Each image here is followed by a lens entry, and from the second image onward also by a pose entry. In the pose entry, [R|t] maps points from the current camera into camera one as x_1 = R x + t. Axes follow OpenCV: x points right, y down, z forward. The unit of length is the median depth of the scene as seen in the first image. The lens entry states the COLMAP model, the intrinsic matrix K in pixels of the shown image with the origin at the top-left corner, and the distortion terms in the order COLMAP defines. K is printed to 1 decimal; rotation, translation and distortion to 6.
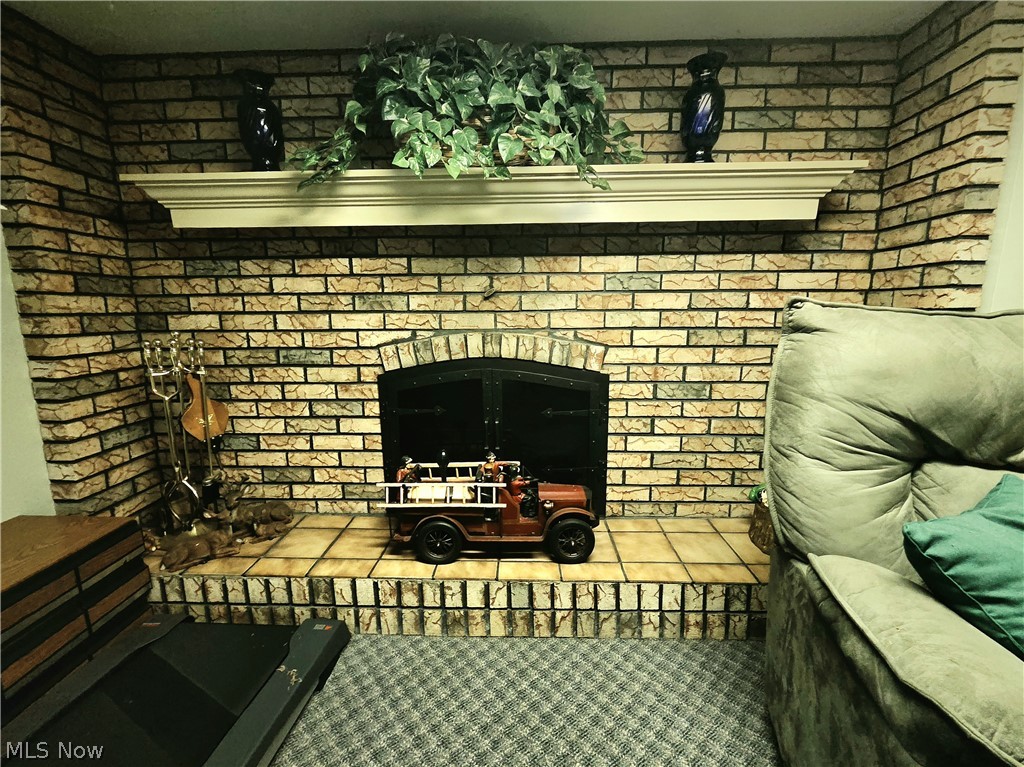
lens RADIAL K [[421.1, 0, 517.2], [0, 421.1, 383.5], [0, 0, 1]] dist [0.000321, -0.002133]
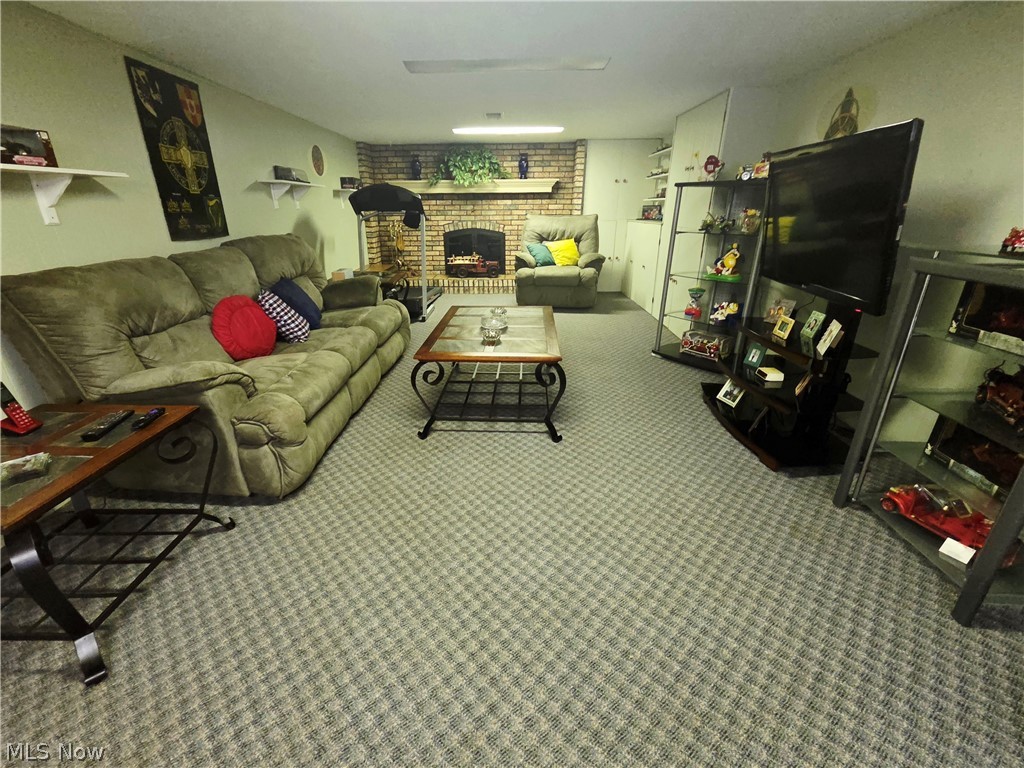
lens RADIAL K [[421.1, 0, 496.6], [0, 421.1, 382.2], [0, 0, 1]] dist [0.000321, -0.002133]
pose [[0.999998, 0.000952, -0.001655, 0.157153], [-0.000582, 0.977610, 0.210426, 0.518382], [0.001819, -0.210425, 0.977608, -3.134765]]
